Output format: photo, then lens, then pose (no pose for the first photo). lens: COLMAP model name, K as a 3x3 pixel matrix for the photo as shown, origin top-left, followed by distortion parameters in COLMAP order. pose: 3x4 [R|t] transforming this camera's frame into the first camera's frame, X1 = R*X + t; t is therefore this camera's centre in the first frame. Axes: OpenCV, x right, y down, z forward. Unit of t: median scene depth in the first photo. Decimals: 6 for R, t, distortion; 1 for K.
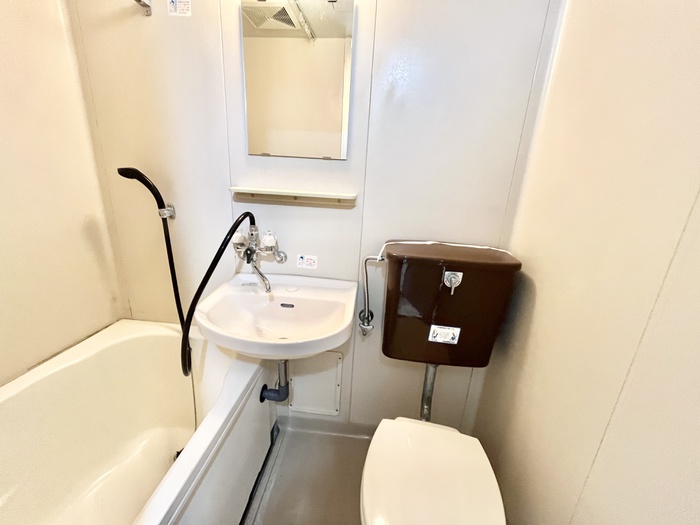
lens RADIAL K [[284.0, 0, 349.3], [0, 284.0, 261.5], [0, 0, 1]] dist [-0.001774, -0.000234]
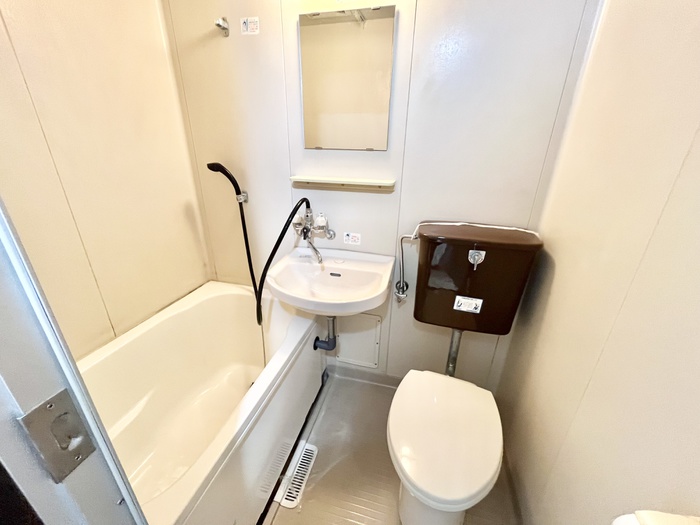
lens RADIAL K [[284.0, 0, 349.3], [0, 284.0, 261.5], [0, 0, 1]] dist [-0.001774, -0.000234]
pose [[0.984946, 0.029222, -0.170375, 0.045776], [-0.012854, 0.995260, 0.096392, -0.019280], [0.172384, -0.092751, 0.980653, -0.176889]]
